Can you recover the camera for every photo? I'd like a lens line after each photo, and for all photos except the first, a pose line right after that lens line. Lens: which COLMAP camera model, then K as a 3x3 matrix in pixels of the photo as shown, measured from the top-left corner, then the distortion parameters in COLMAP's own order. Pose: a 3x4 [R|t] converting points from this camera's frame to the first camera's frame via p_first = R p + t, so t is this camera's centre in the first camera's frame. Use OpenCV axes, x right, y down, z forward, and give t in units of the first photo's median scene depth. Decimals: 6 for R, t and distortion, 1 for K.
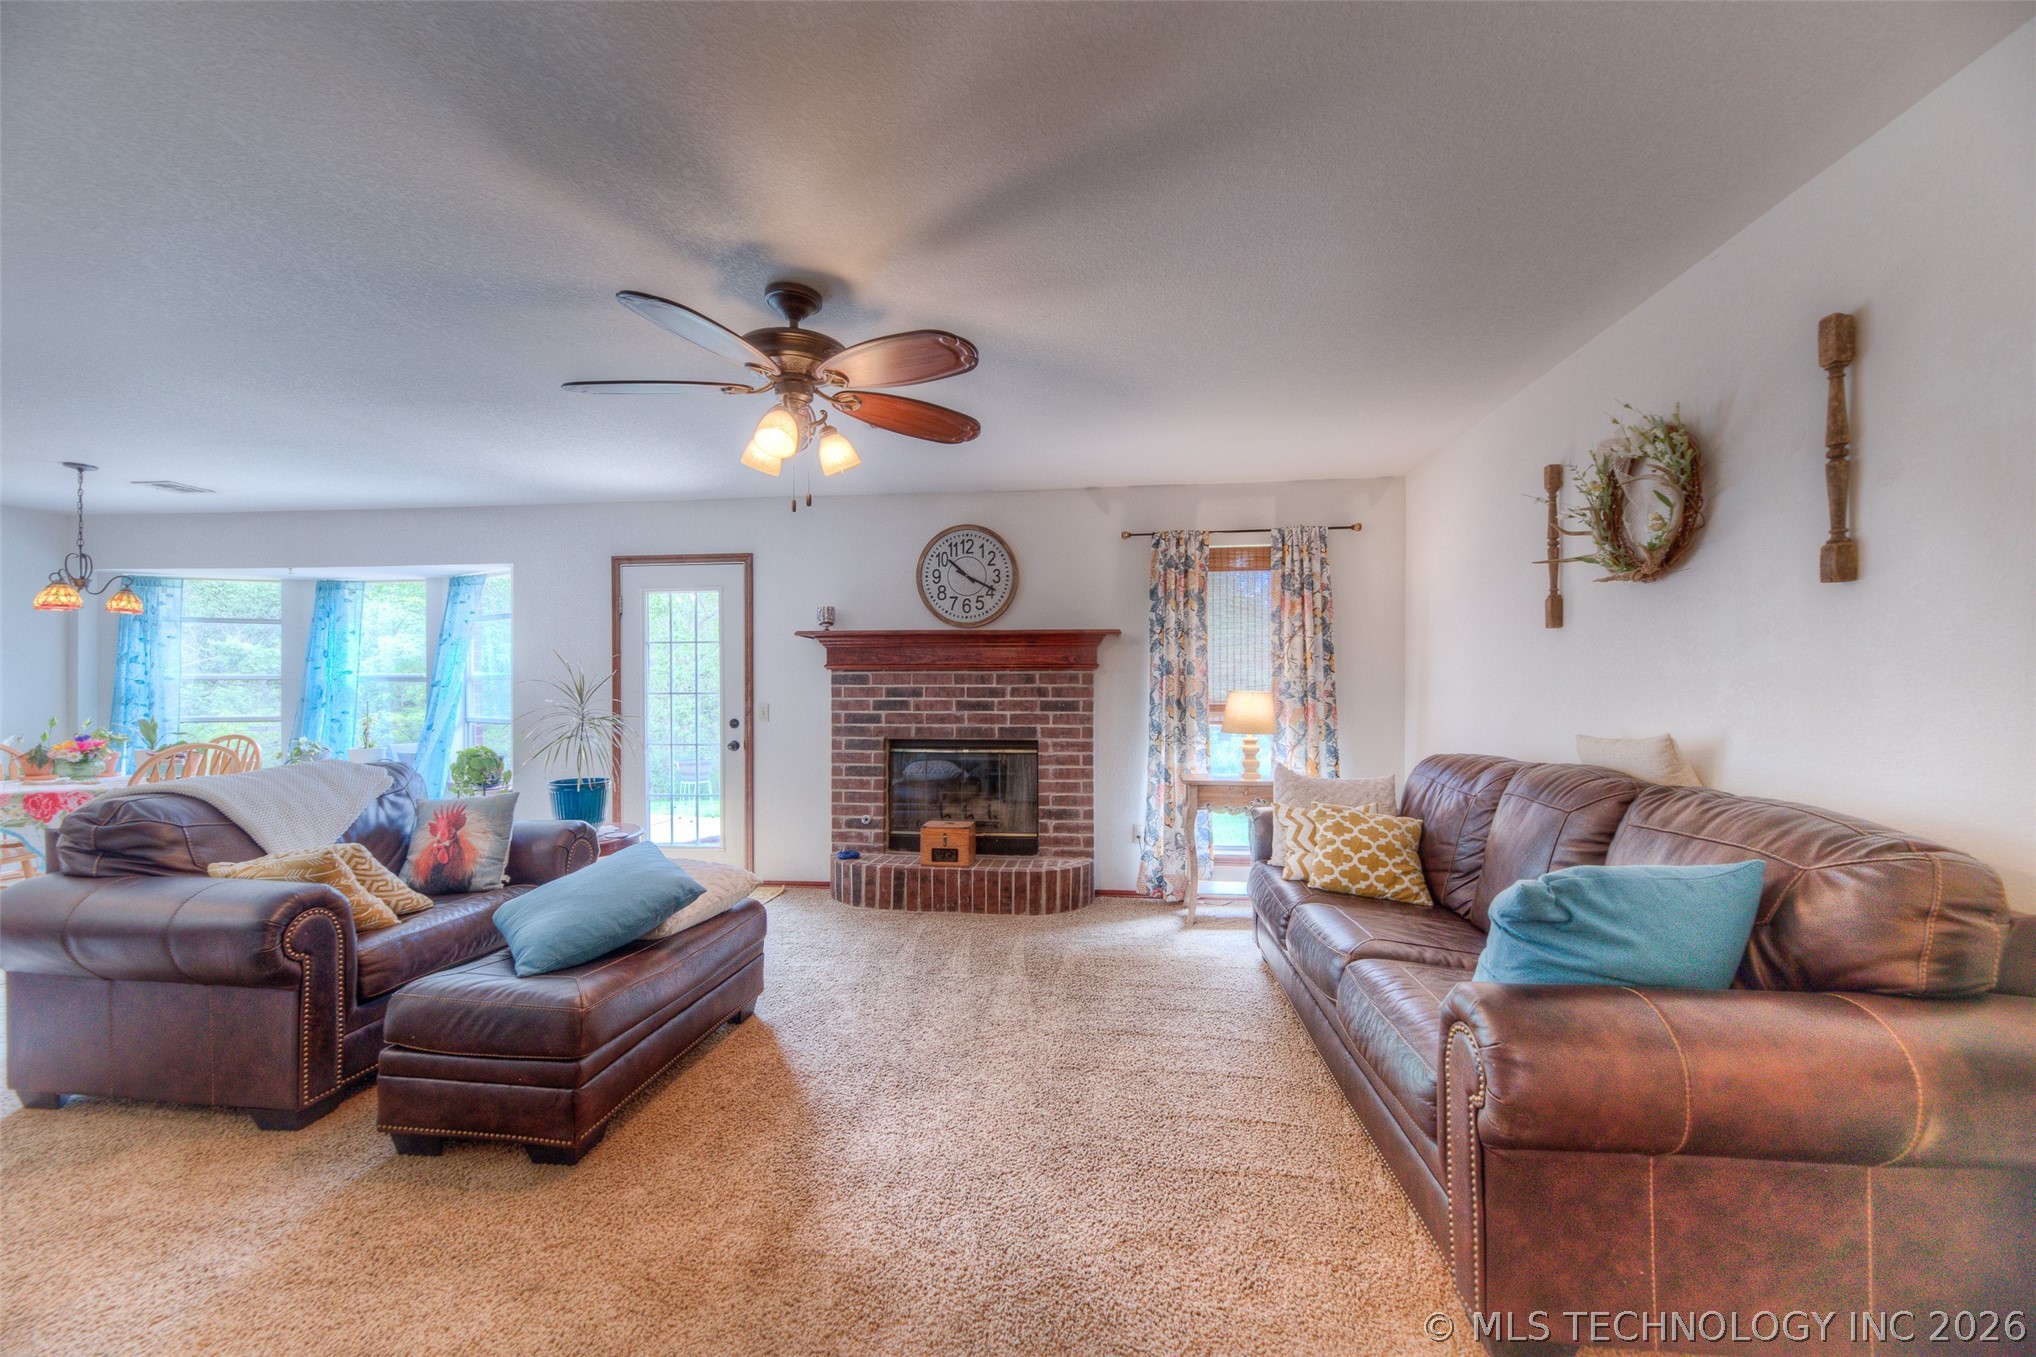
lens RADIAL K [[812.0, 0, 1007.4], [0, 812.0, 689.0], [0, 0, 1]] dist [0.011094, -0.002092]
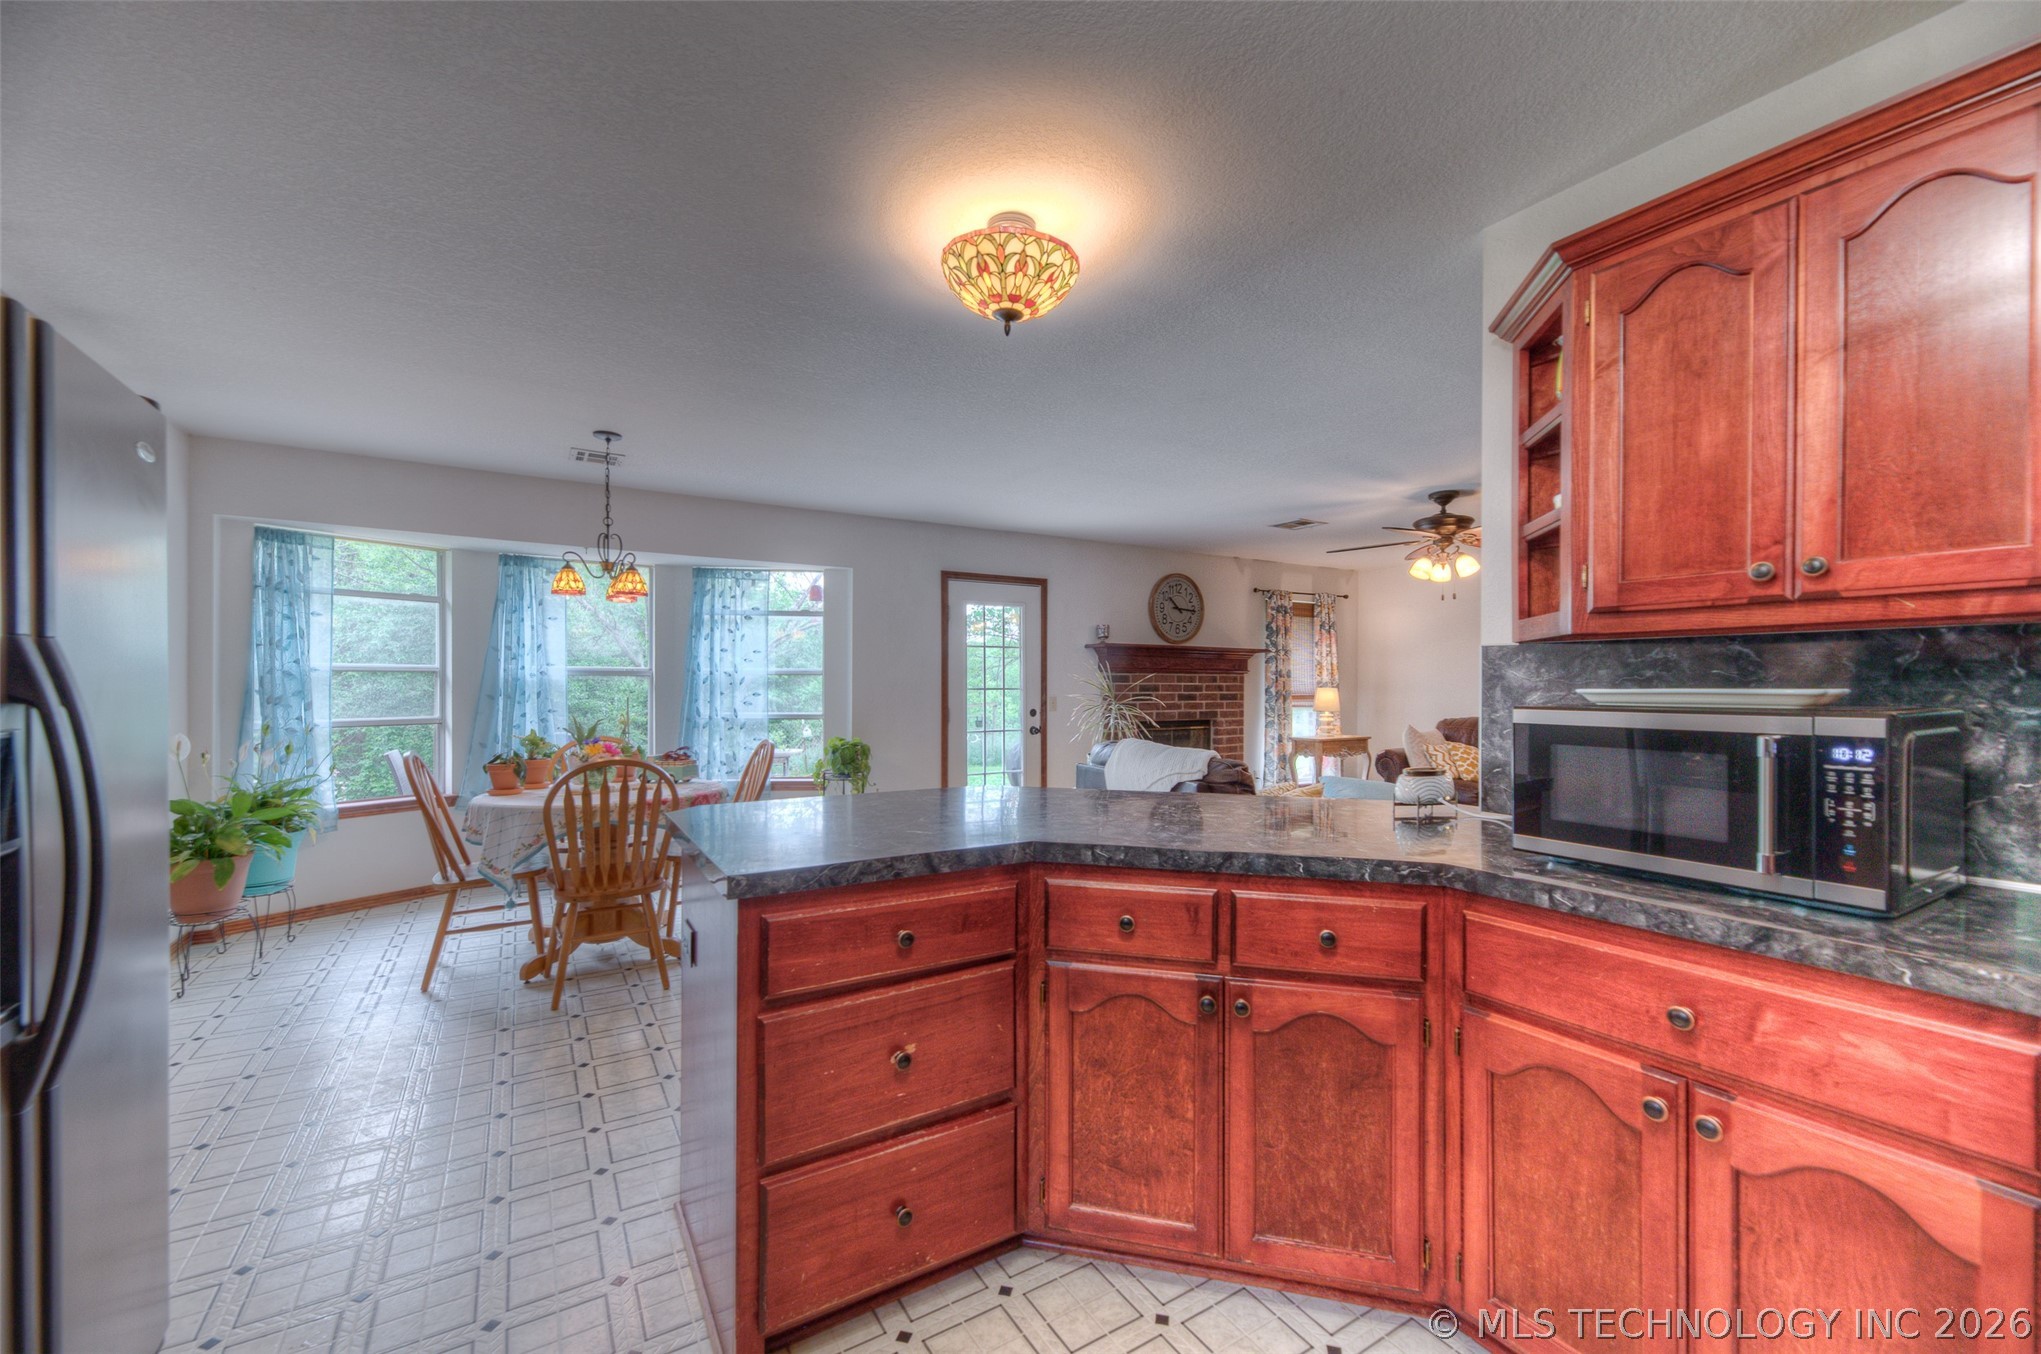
lens RADIAL K [[814.0, 0, 1016.7], [0, 814.0, 683.2], [0, 0, 1]] dist [0.011094, -0.002092]
pose [[0.787010, 0.003085, 0.616932, -1.196873], [-0.003999, 0.999992, 0.000102, -0.003939], [-0.616927, -0.002547, 0.787016, 0.025256]]
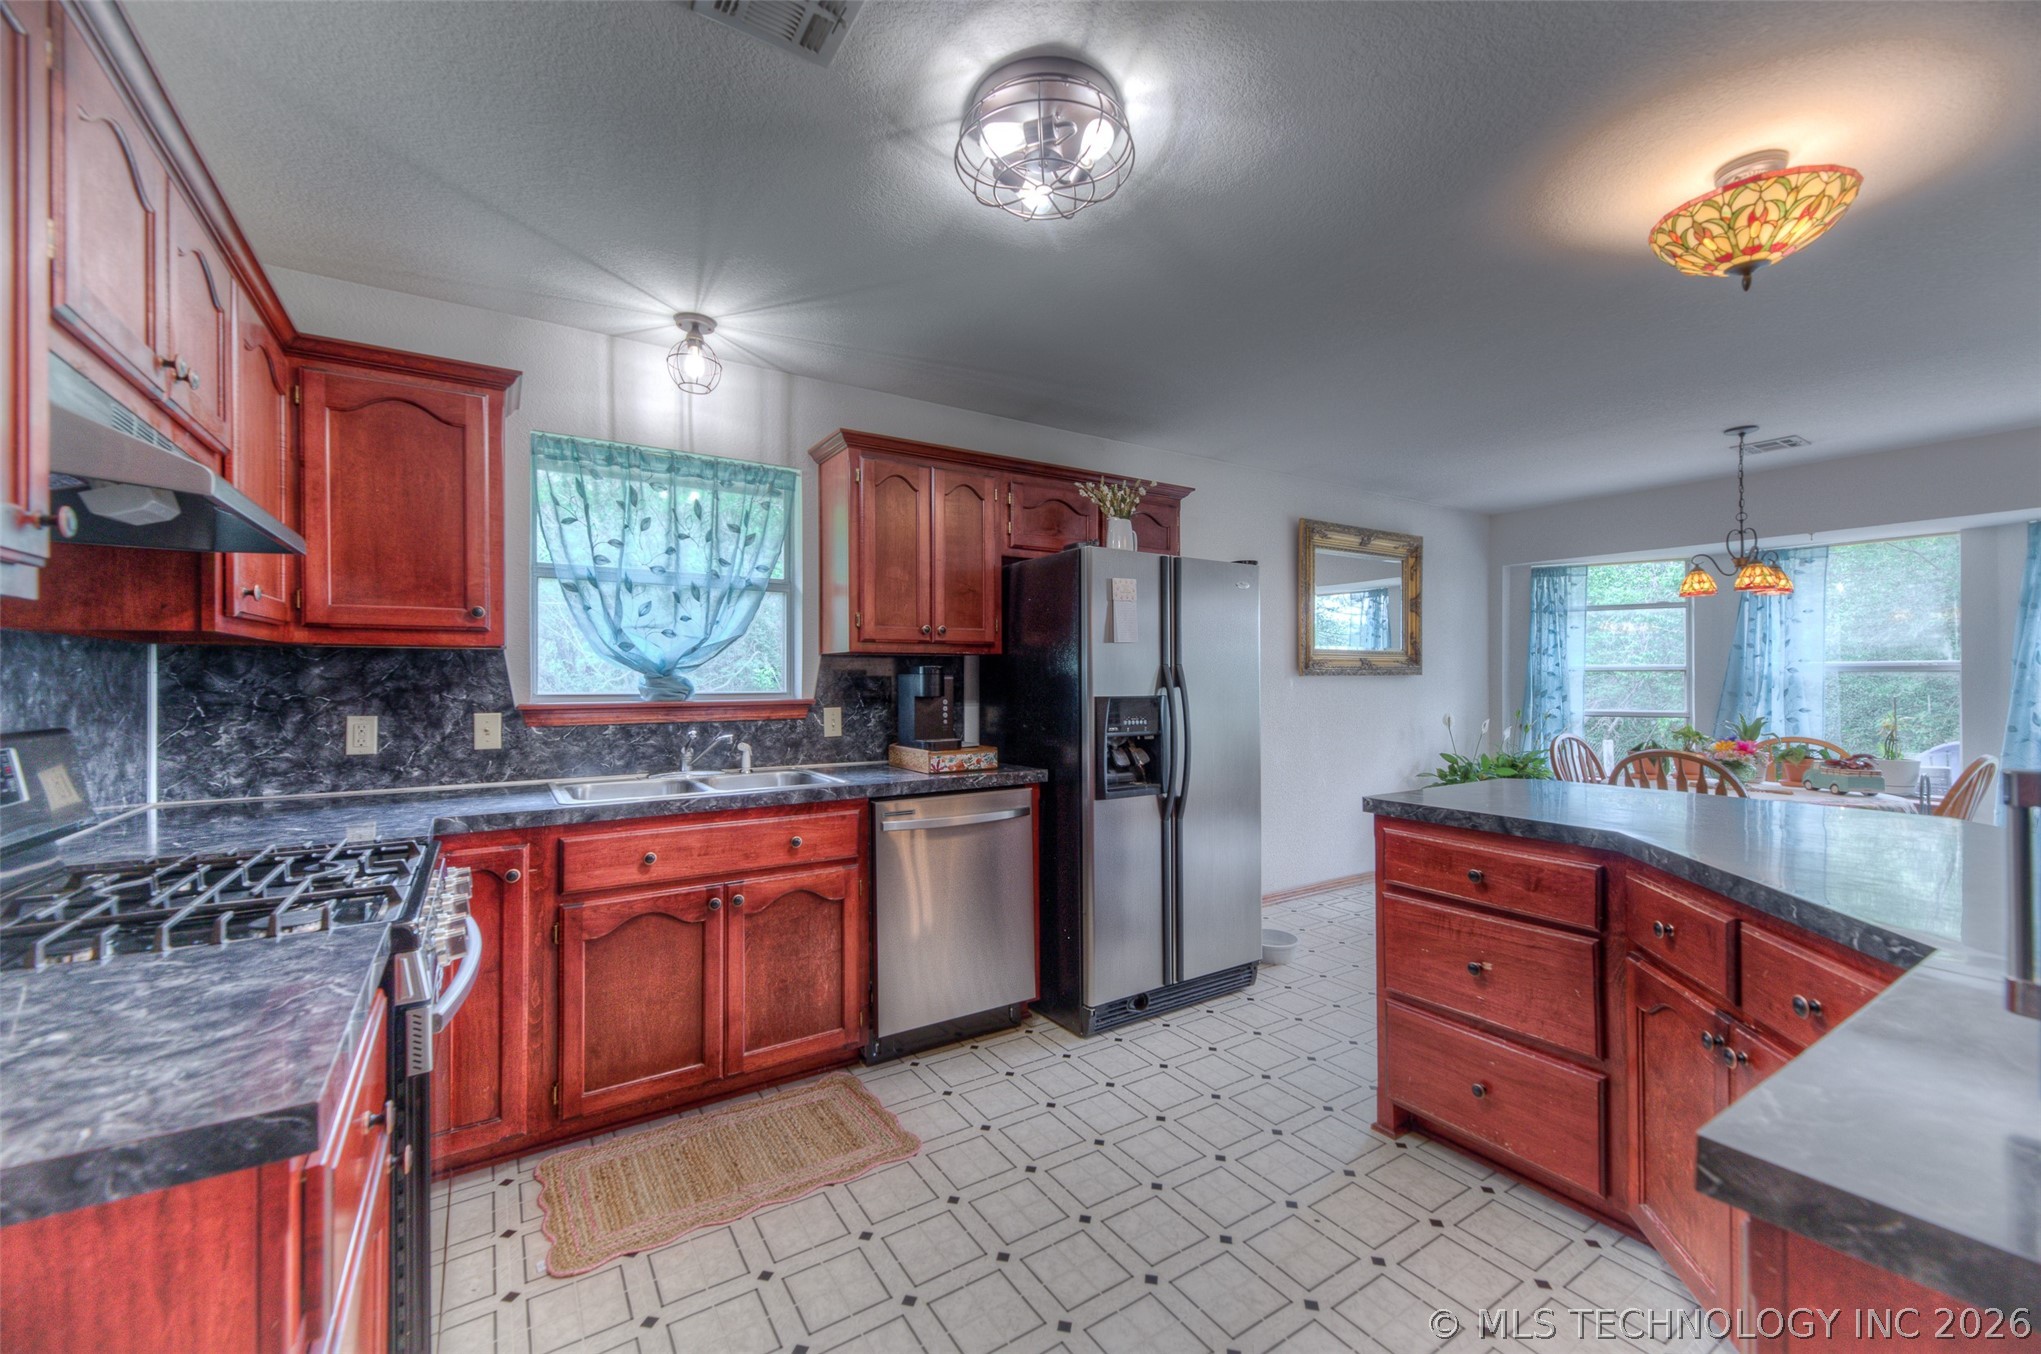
lens RADIAL K [[814.0, 0, 1021.9], [0, 814.0, 675.8], [0, 0, 1]] dist [0.011094, -0.002092]
pose [[0.645509, -0.003867, -0.763743, -0.862922], [0.001301, 0.999991, -0.003964, -0.004267], [0.763751, 0.001565, 0.645509, -0.143065]]
